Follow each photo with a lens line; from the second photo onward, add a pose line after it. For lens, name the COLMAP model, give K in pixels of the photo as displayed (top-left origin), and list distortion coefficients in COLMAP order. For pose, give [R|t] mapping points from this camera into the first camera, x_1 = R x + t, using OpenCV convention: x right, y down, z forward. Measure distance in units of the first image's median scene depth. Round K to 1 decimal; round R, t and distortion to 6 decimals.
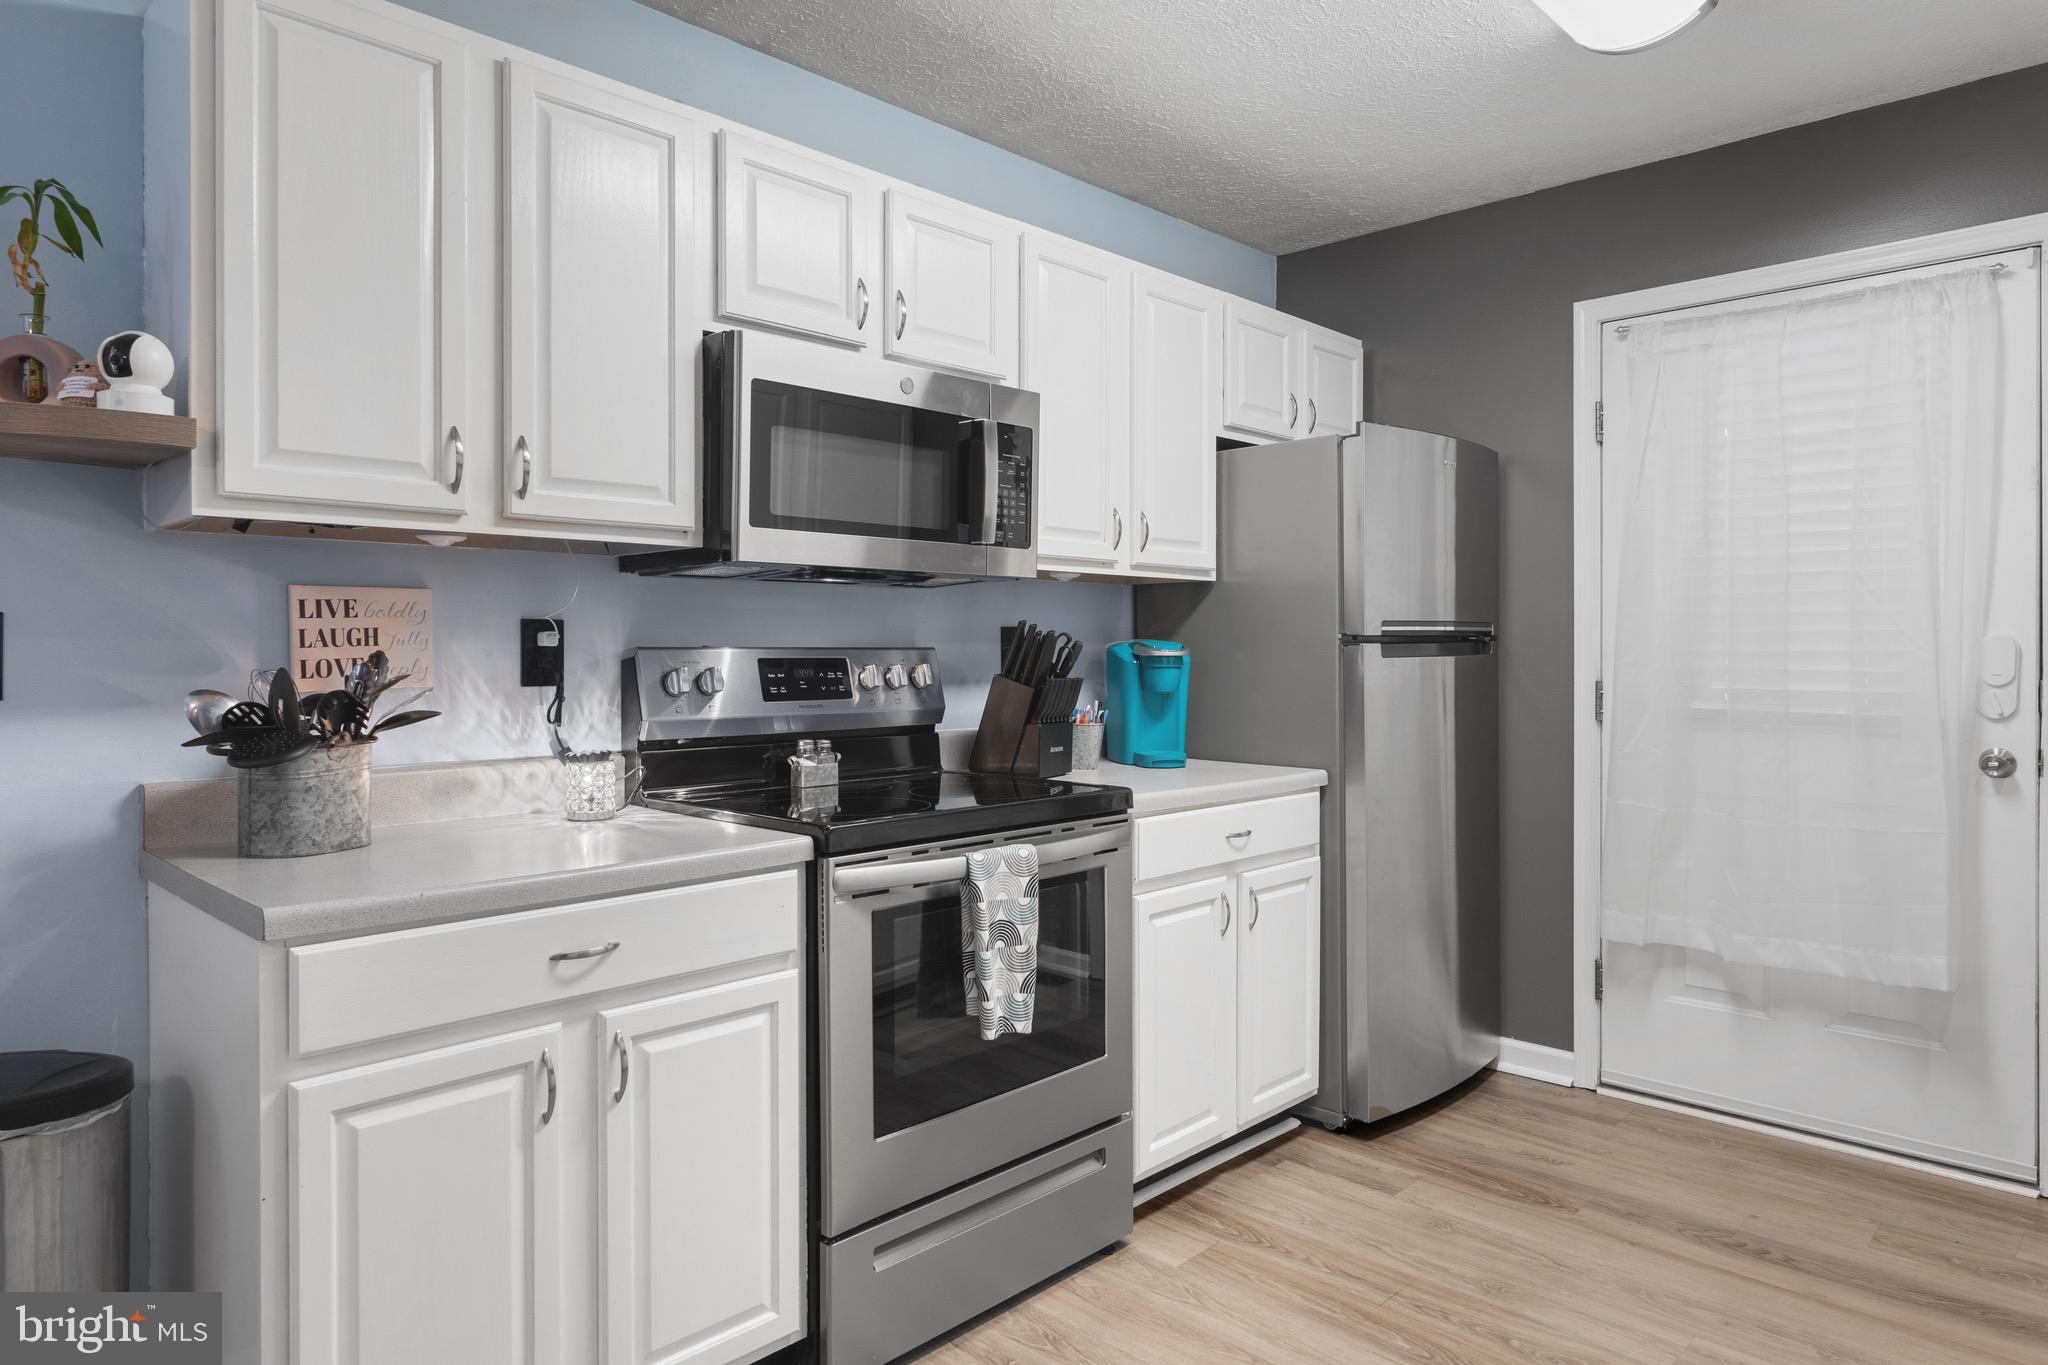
lens RADIAL K [[1258.2, 0, 1019.6], [0, 1258.2, 656.8], [0, 0, 1]] dist [-0.000127, 0.001198]
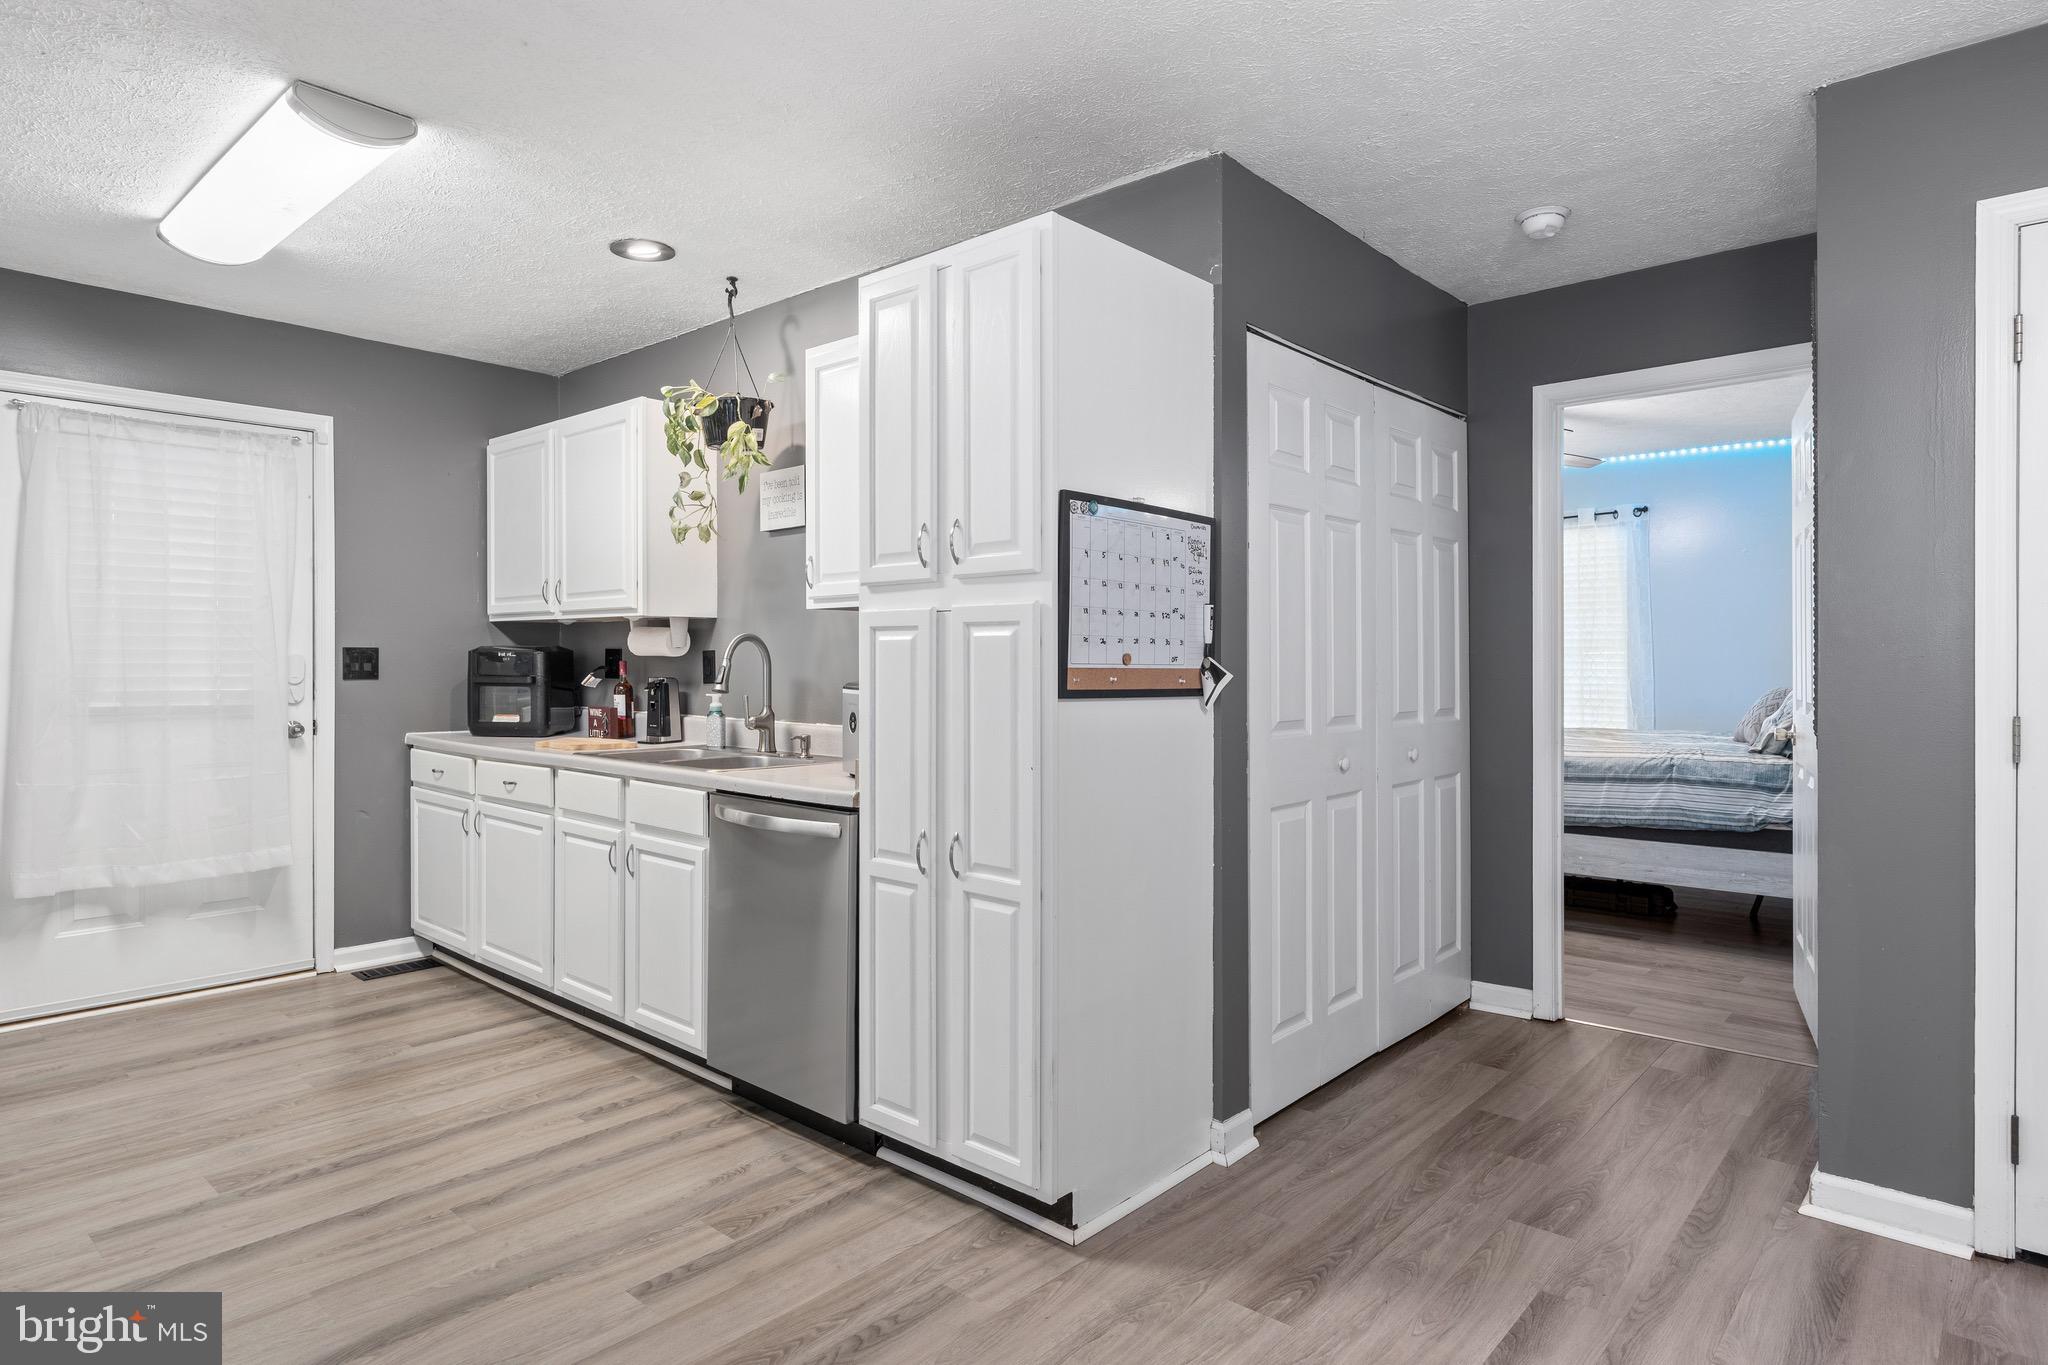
lens RADIAL K [[1147.5, 0, 1024.0], [0, 1147.5, 682.5], [0, 0, 1]] dist [-0.002744, -0.000045]
pose [[-0.037248, -0.018908, 0.999127, -0.885826], [0.004990, 0.999805, 0.019107, -0.003748], [-0.999294, 0.005698, -0.037147, 0.079260]]
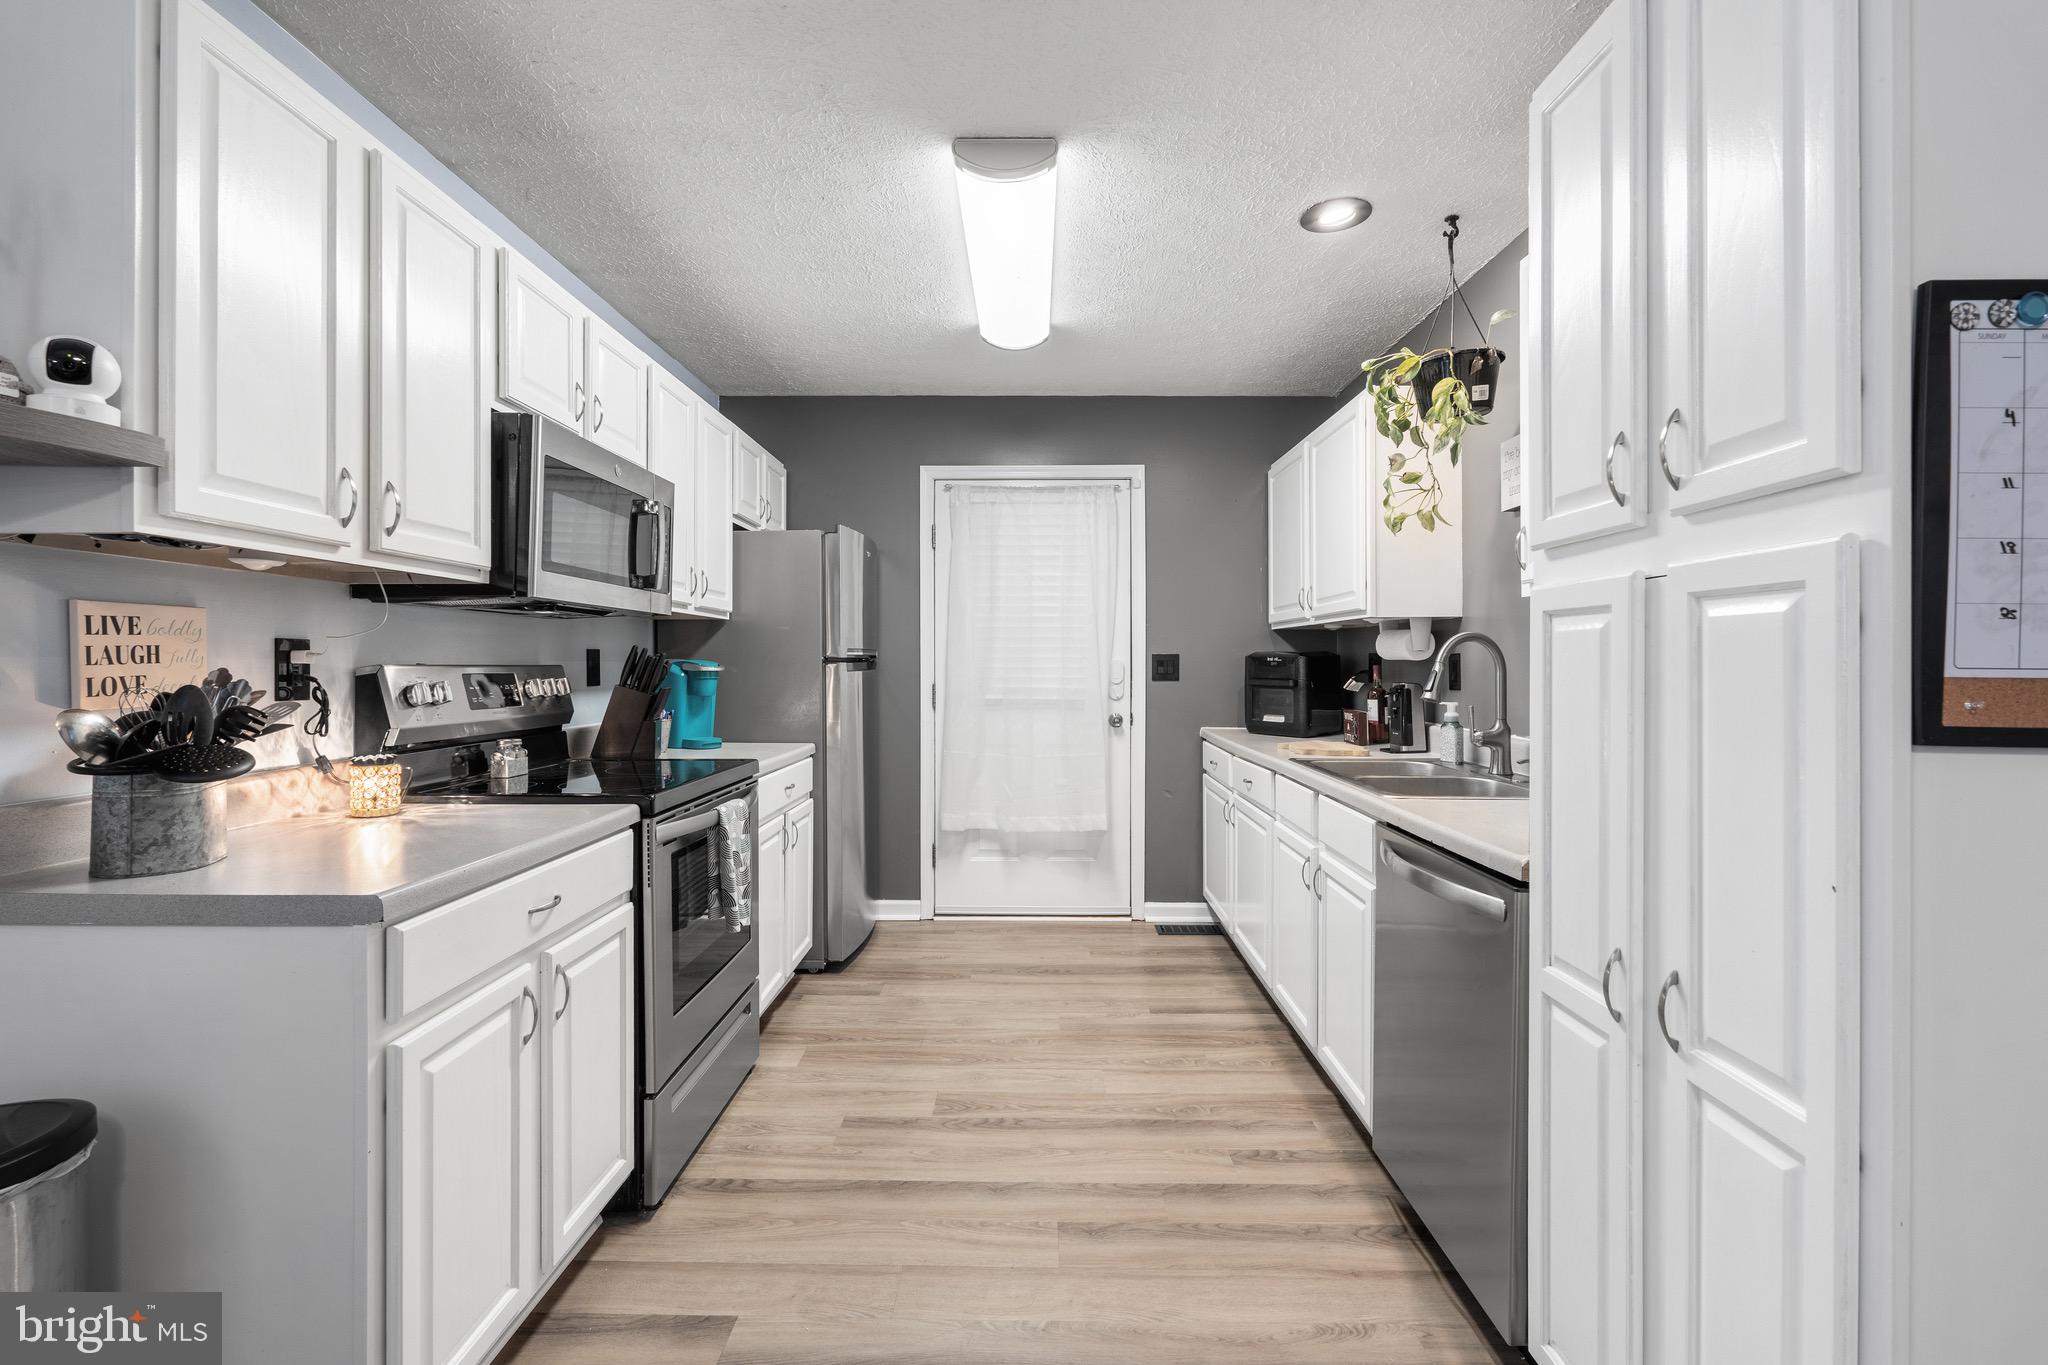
lens RADIAL K [[909.3, 0, 1017.6], [0, 909.3, 668.6], [0, 0, 1]] dist [-0.000998, 0.000364]
pose [[0.727731, -0.001490, 0.685861, -0.433981], [0.002924, 0.999995, -0.000930, -0.001499], [-0.685856, 0.002682, 0.727732, 0.000332]]
